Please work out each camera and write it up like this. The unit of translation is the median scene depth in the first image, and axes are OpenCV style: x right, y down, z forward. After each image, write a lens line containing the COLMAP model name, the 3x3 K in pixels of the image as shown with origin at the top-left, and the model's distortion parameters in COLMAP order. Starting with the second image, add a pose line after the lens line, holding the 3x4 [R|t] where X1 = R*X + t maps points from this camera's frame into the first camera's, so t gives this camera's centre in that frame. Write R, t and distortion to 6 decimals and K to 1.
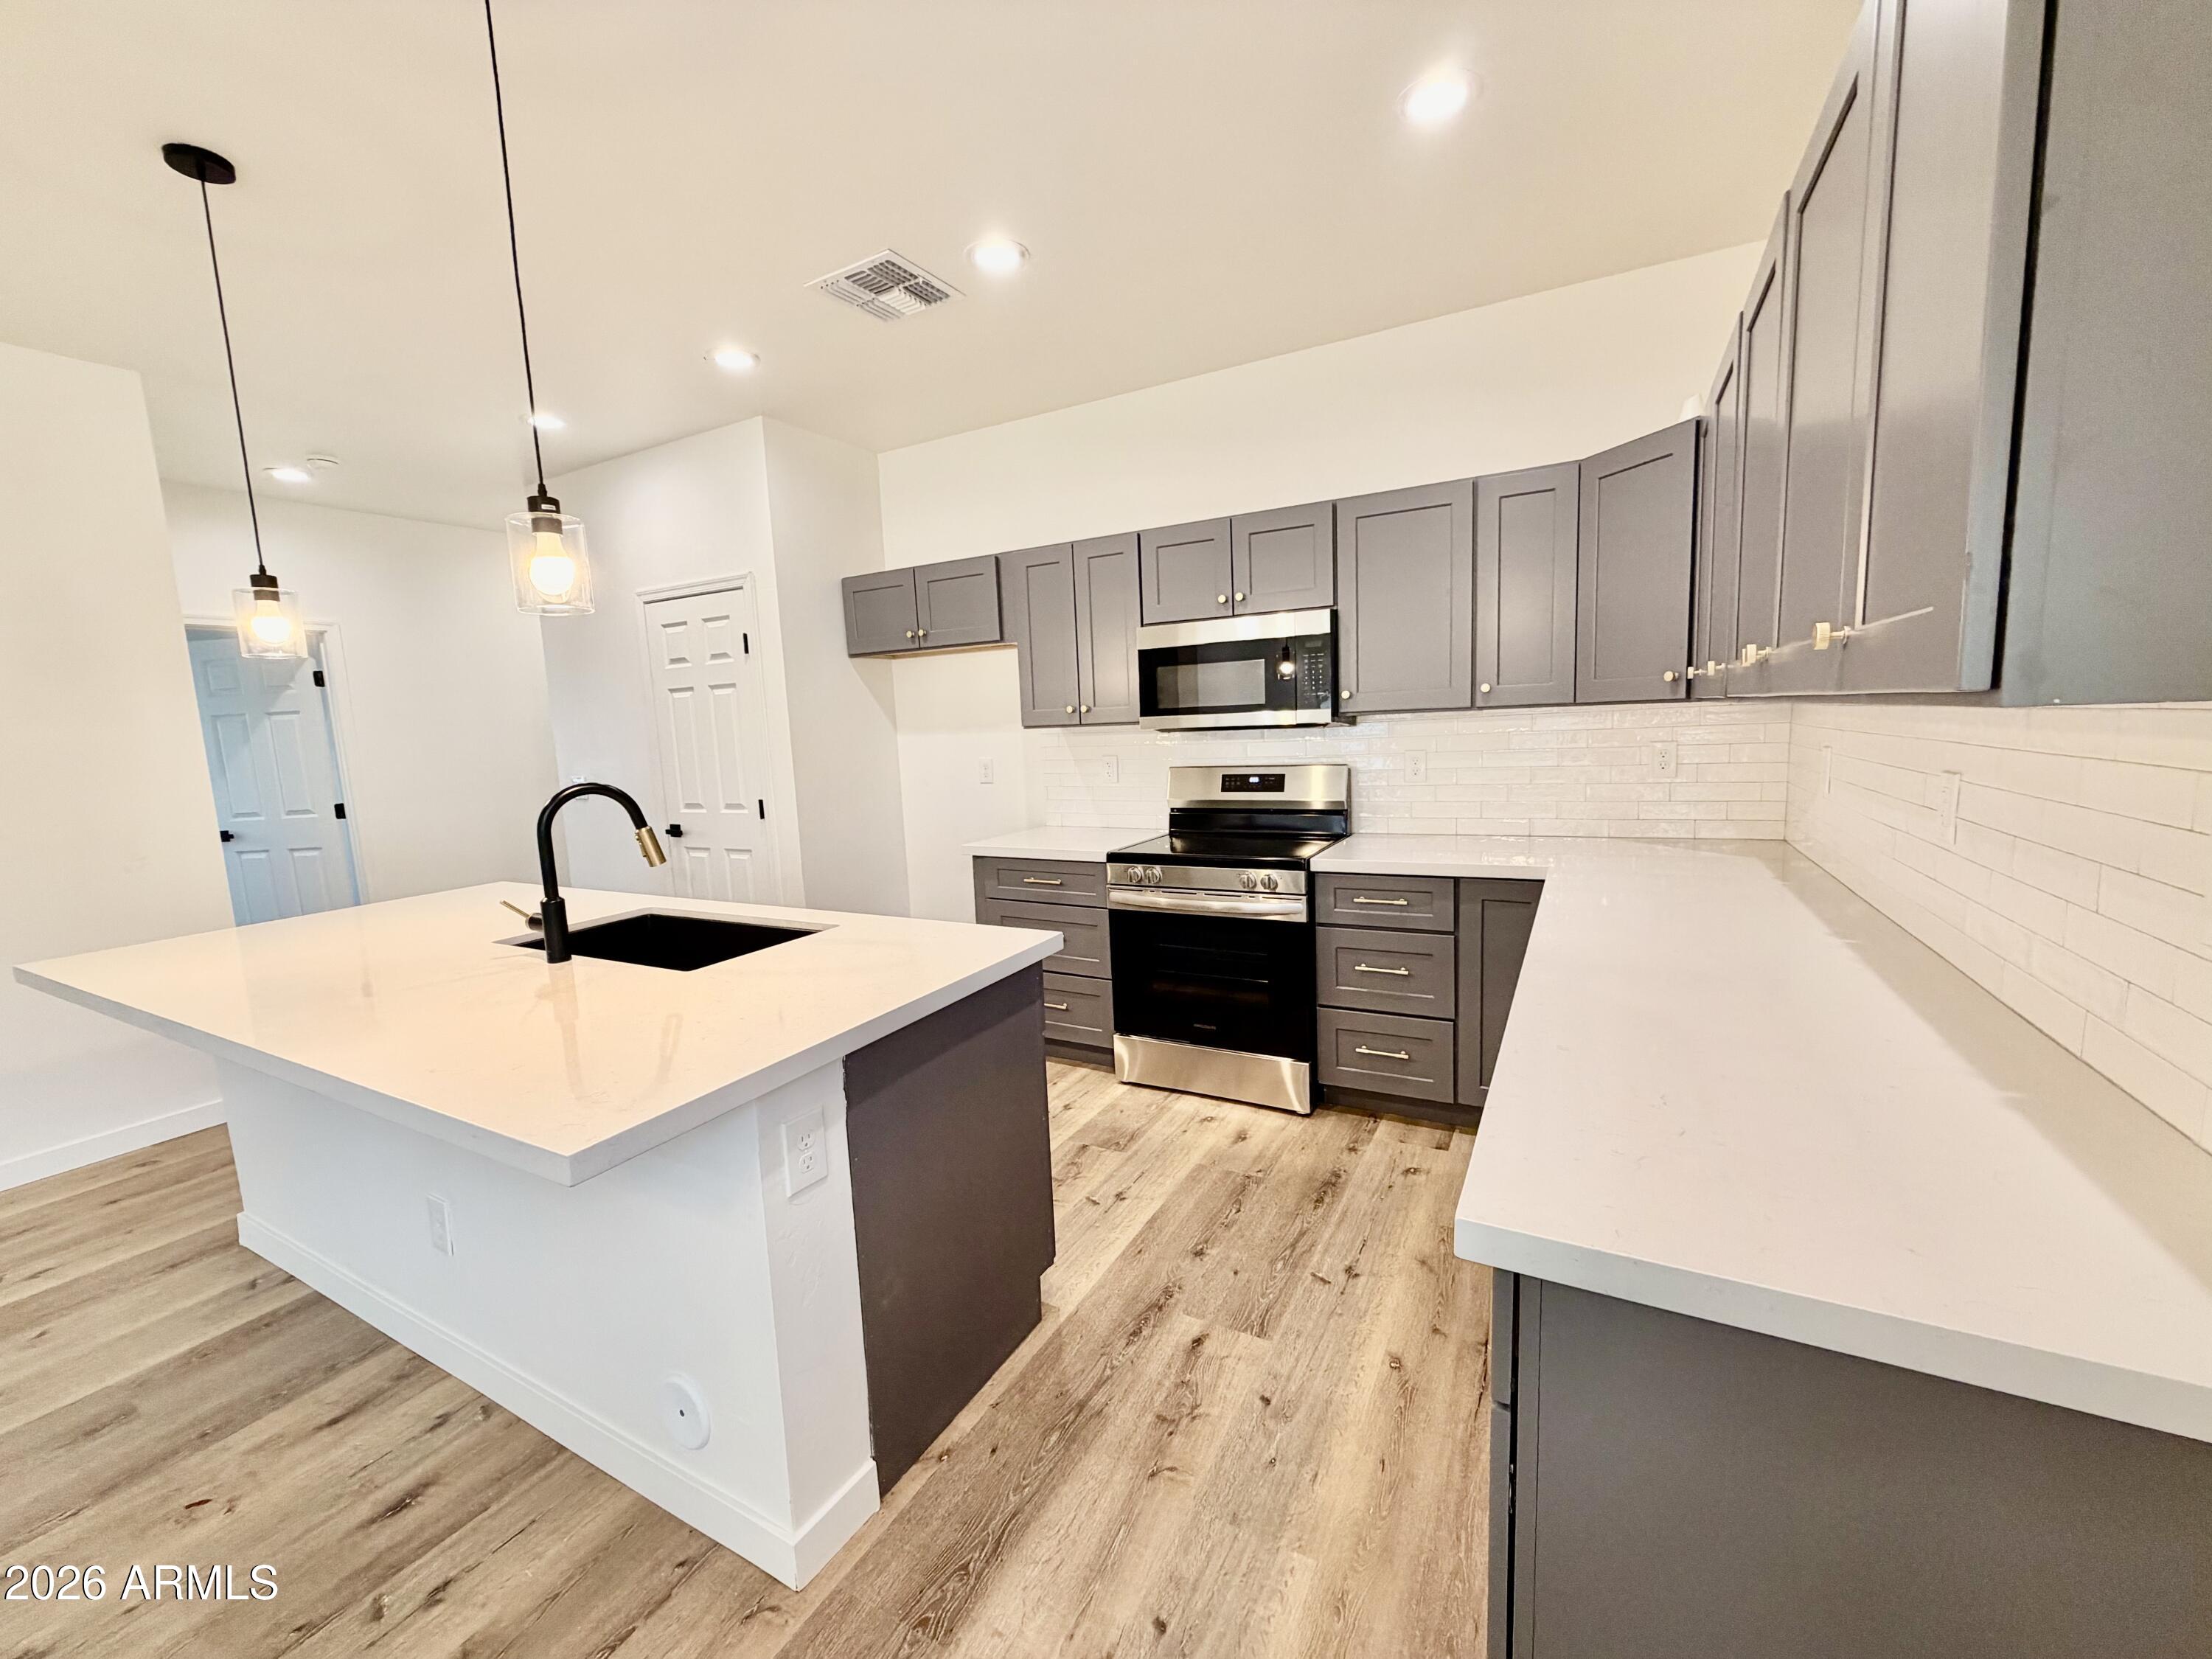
lens RADIAL K [[881.8, 0, 1098.5], [0, 881.8, 832.3], [0, 0, 1]] dist [-0.001431, -0.000141]
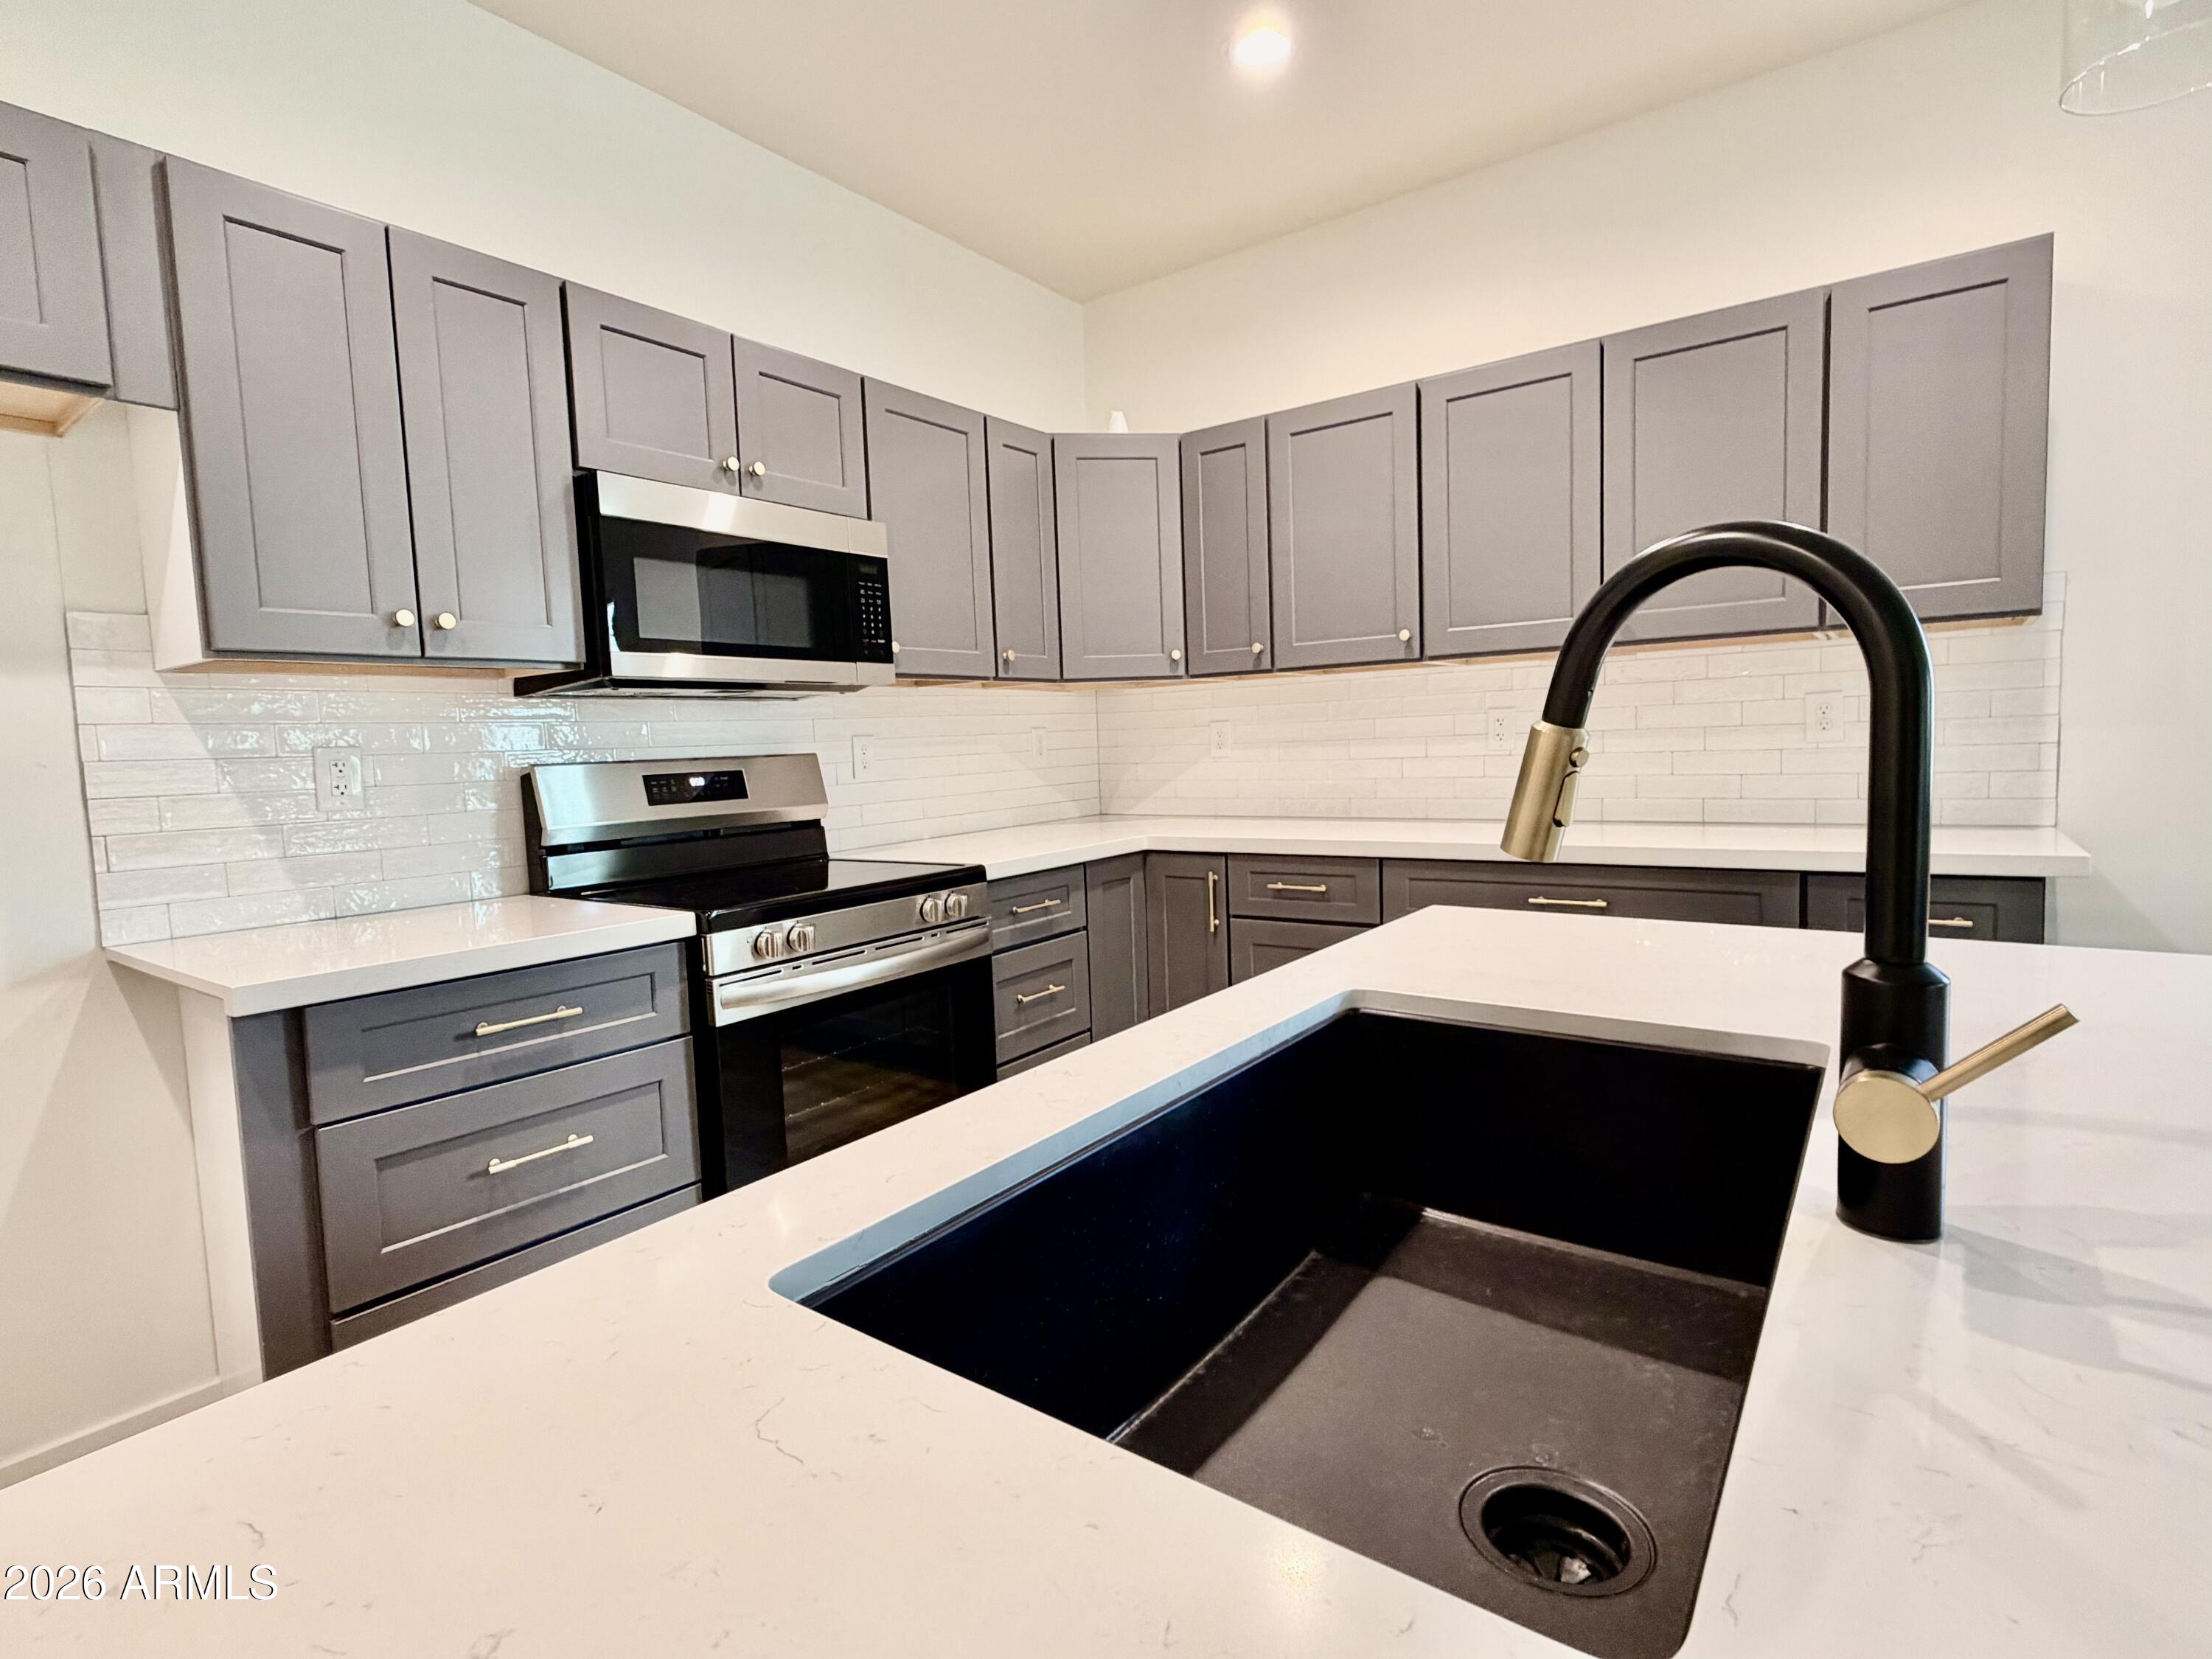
lens RADIAL K [[1106.9, 0, 1106.0], [0, 1106.9, 829.5], [0, 0, 1]] dist [0.001844, -0.000261]
pose [[0.120528, -0.039052, 0.991941, -0.606478], [0.156615, 0.987460, 0.019846, -0.000178], [-0.980278, 0.152961, 0.125133, 0.746687]]
